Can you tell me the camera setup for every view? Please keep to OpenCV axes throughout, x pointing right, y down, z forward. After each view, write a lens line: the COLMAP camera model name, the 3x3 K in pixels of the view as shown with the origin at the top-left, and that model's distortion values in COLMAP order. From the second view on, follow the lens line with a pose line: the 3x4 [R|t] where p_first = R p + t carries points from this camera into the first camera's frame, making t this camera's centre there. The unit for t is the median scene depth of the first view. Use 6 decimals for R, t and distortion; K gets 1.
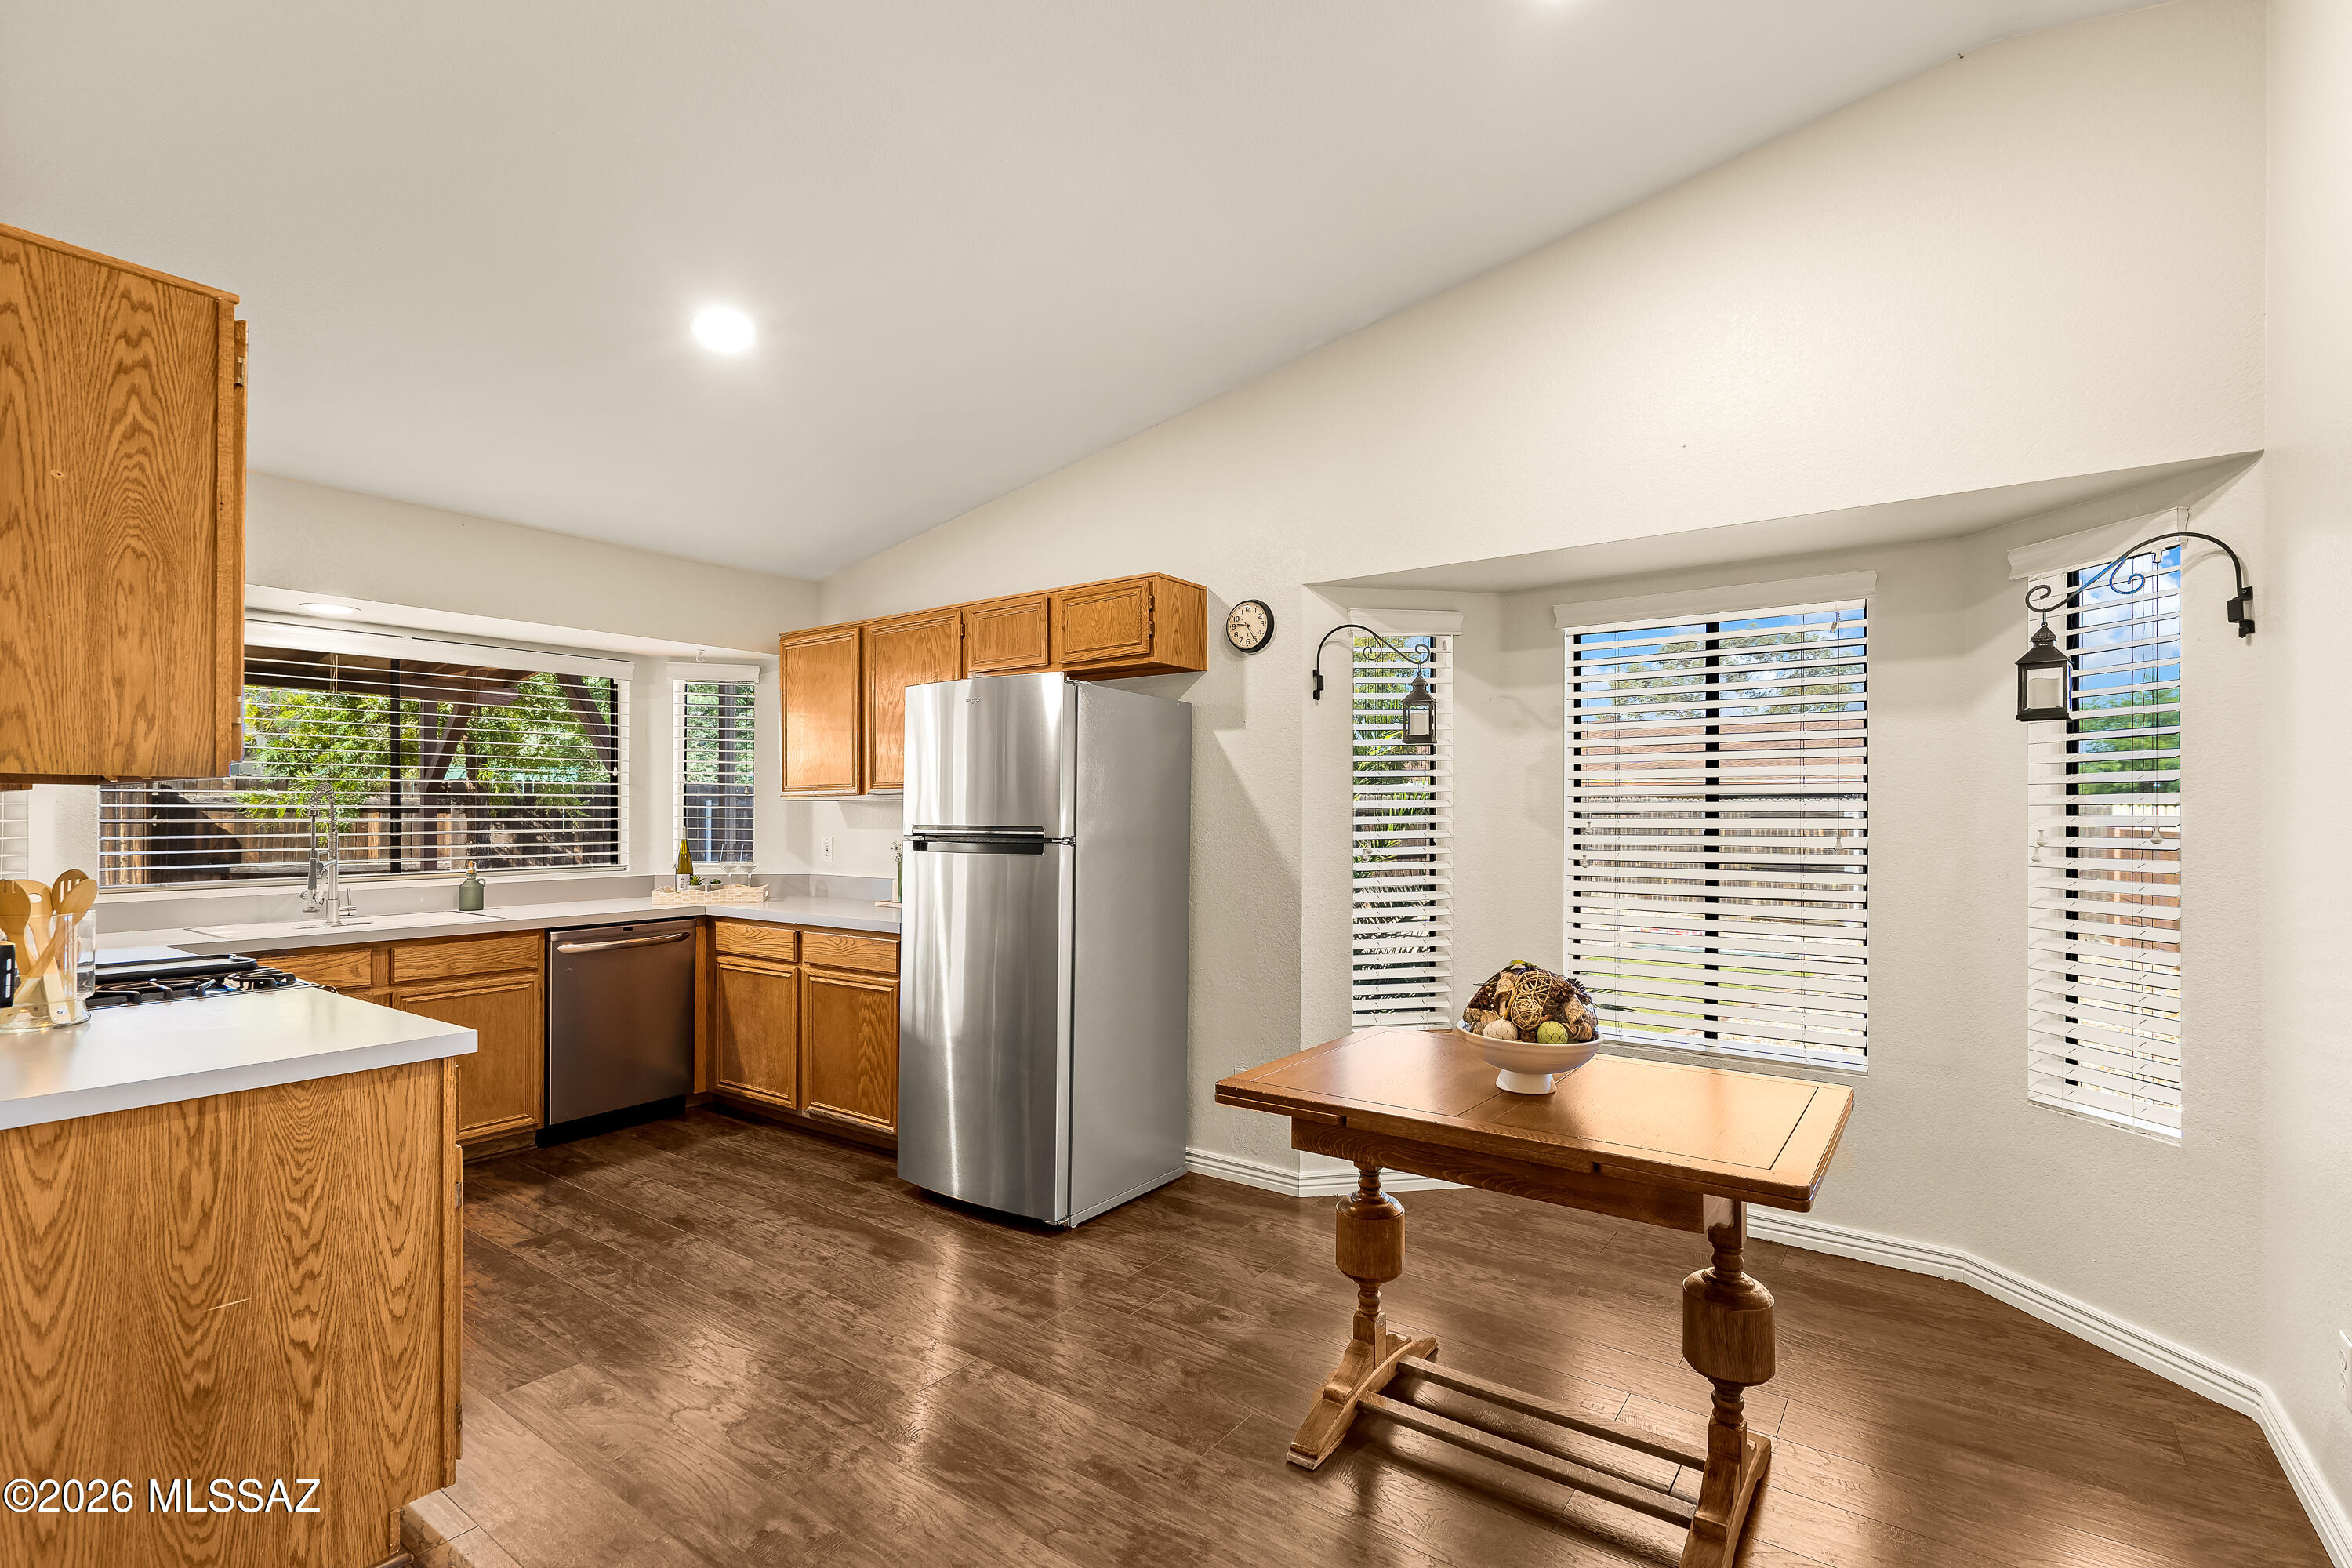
lens RADIAL K [[1077.3, 0, 1164.3], [0, 1077.3, 813.5], [0, 0, 1]] dist [-0.002467, -0.000130]
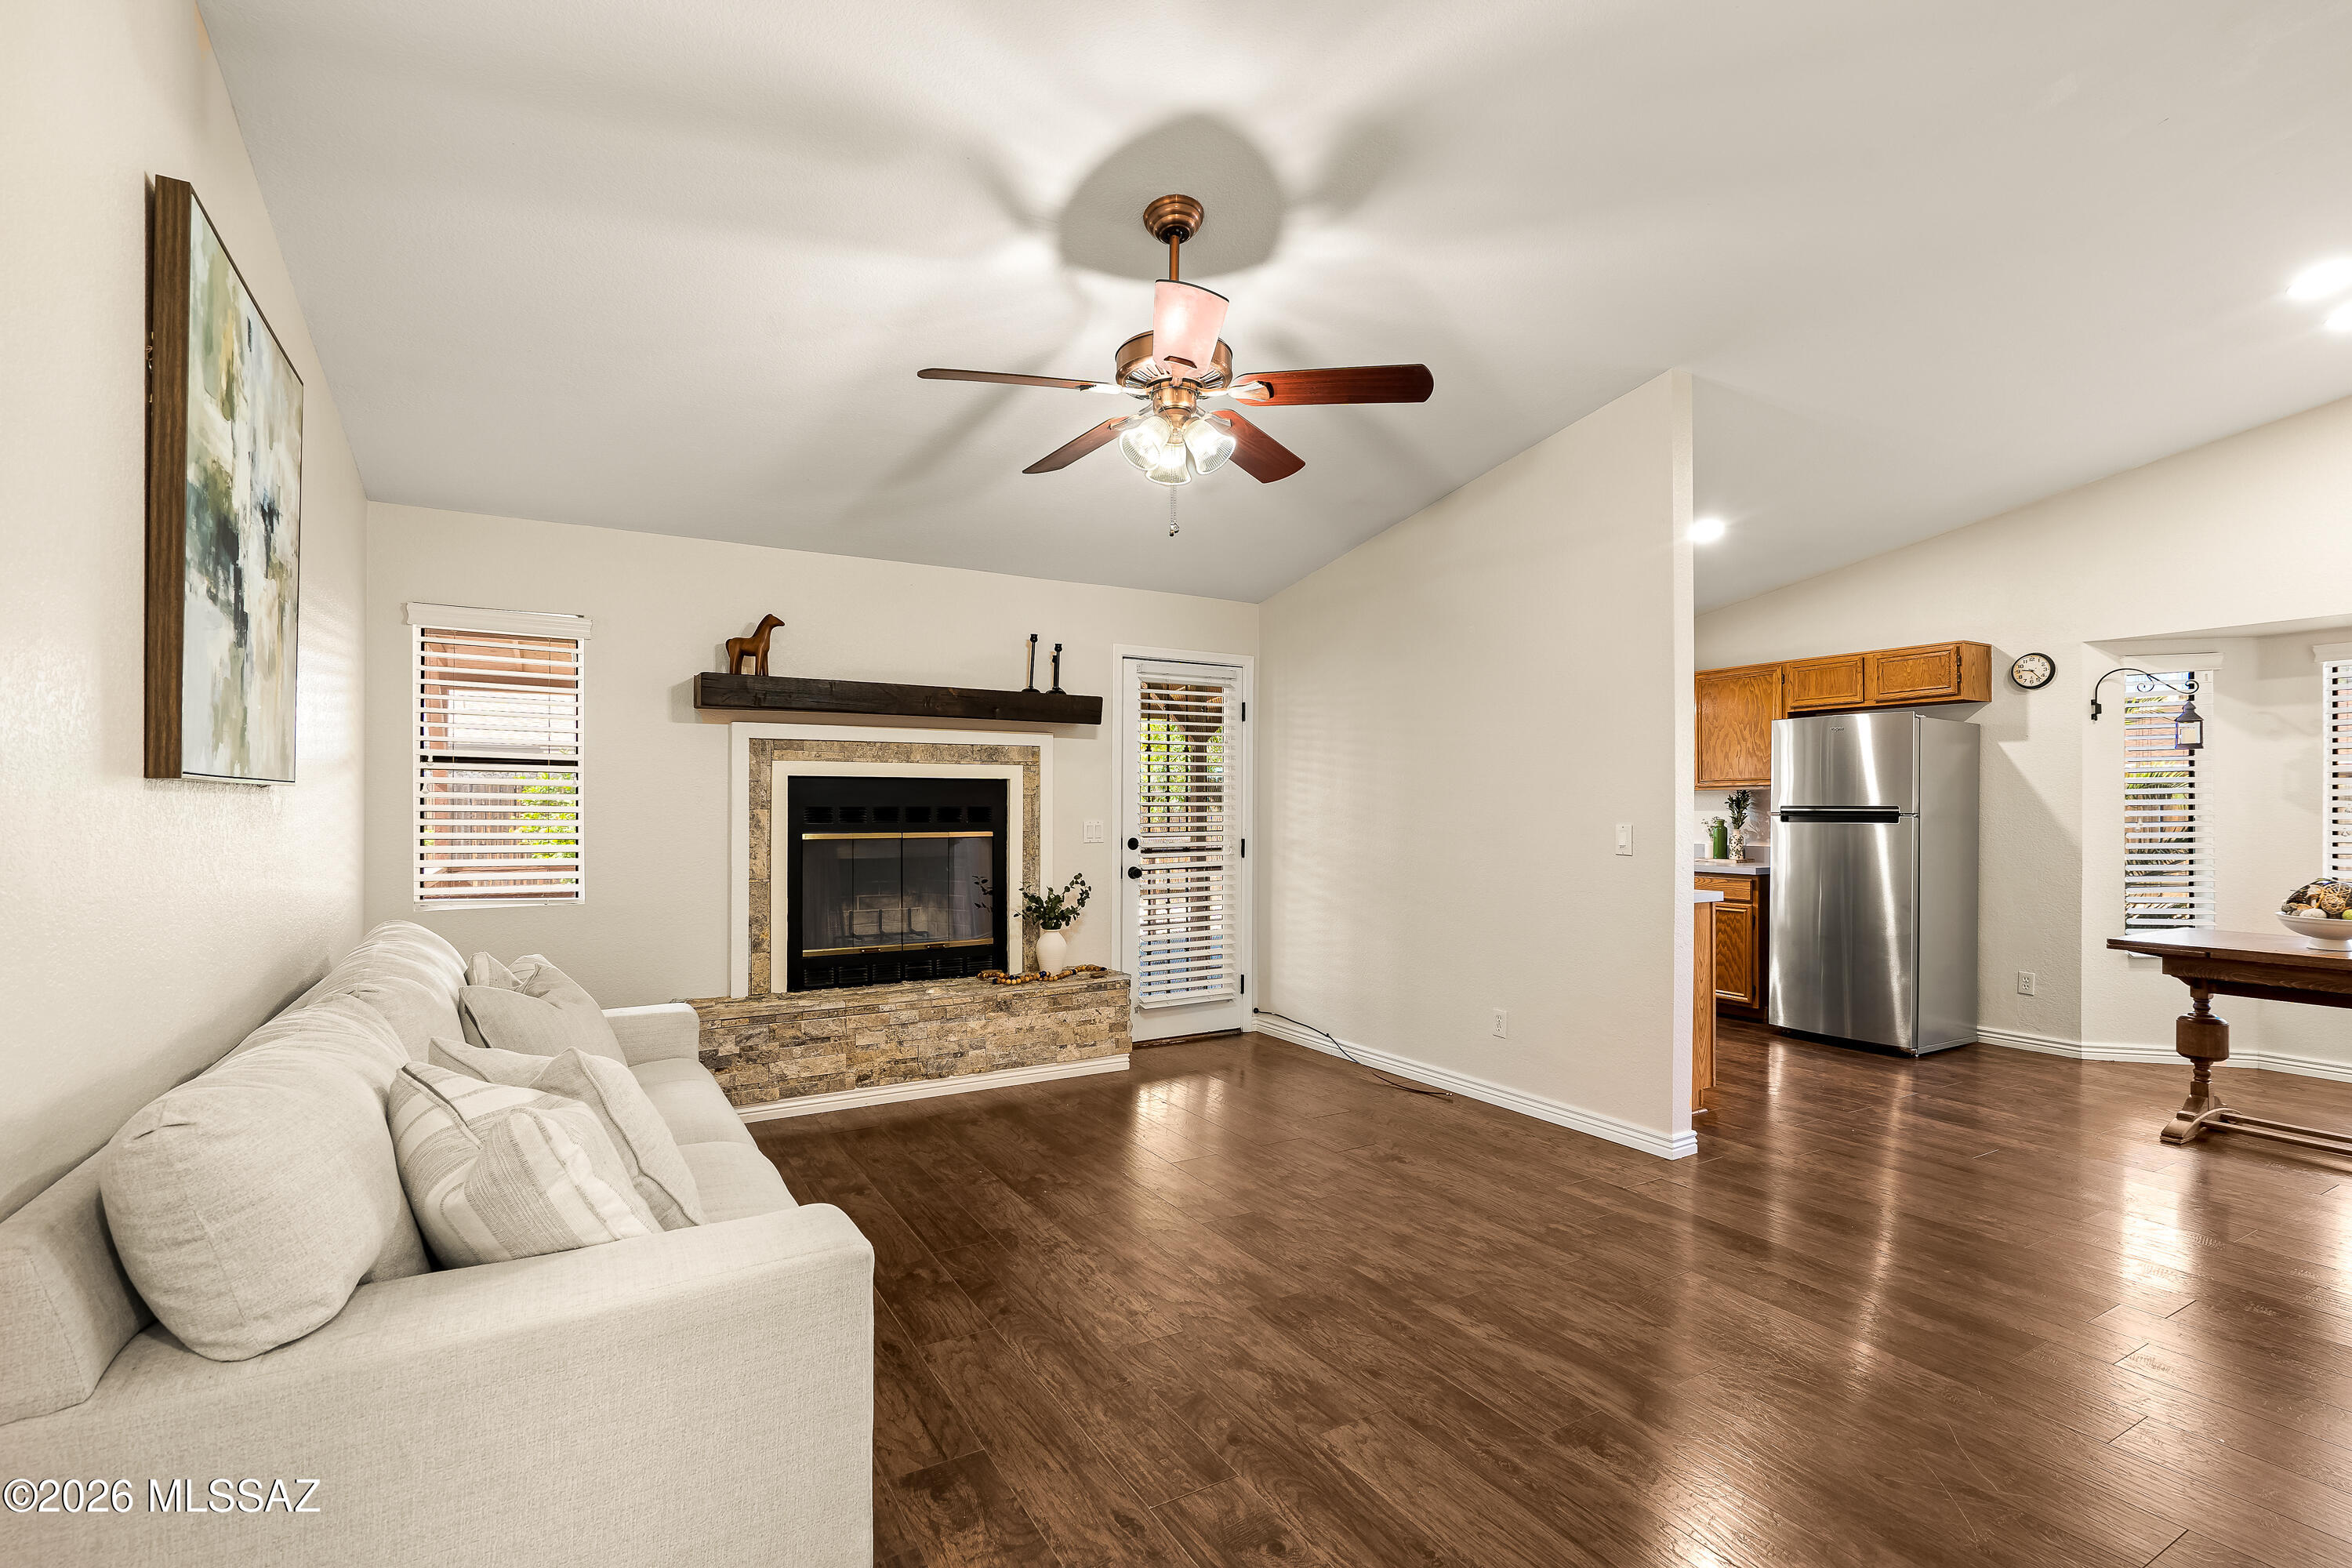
lens RADIAL K [[1069.5, 0, 1173.6], [0, 1069.5, 801.1], [0, 0, 1]] dist [-0.000897, 0.000931]
pose [[0.917283, -0.002719, -0.398227, -0.430151], [0.001373, 0.999992, -0.003665, 0.008288], [0.398234, 0.002815, 0.917279, -0.835769]]
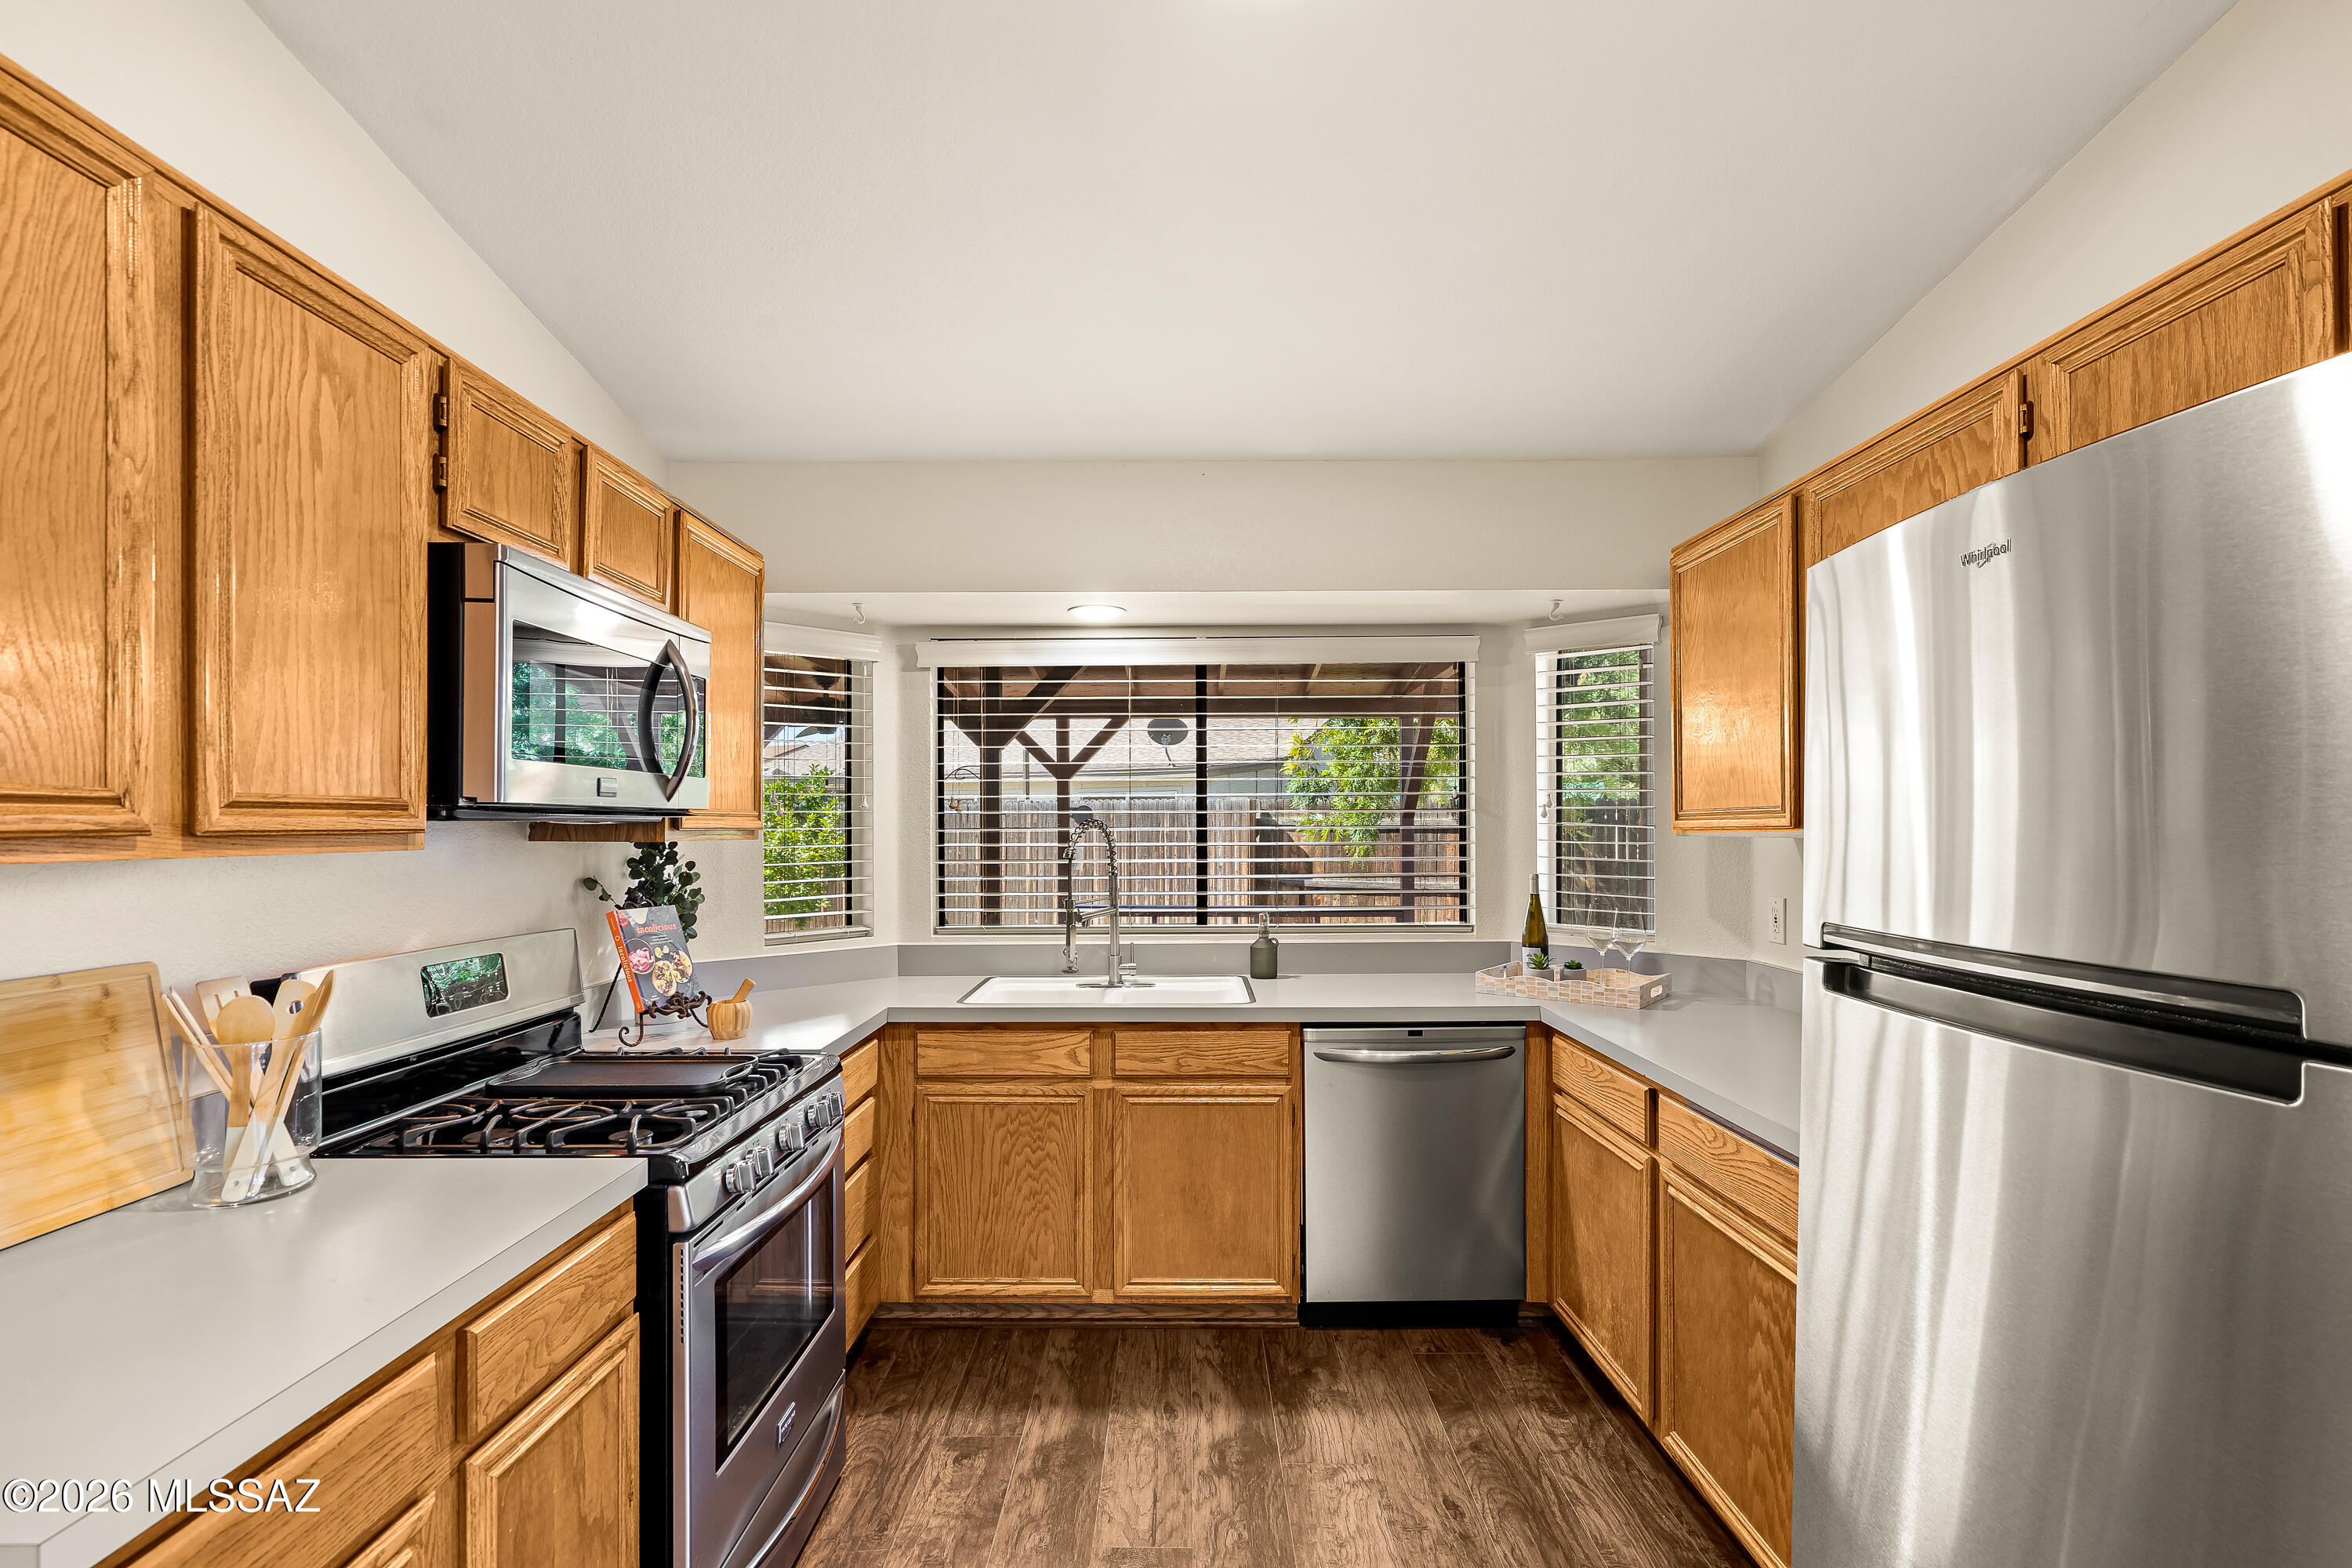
lens RADIAL K [[1081.1, 0, 1170.0], [0, 1081.1, 823.9], [0, 0, 1]] dist [-0.003308, 0.001310]
pose [[0.583380, -0.003228, -0.812193, -0.056116], [0.004099, 0.999991, -0.001029, -0.025026], [0.812189, -0.002729, 0.583388, 0.585312]]
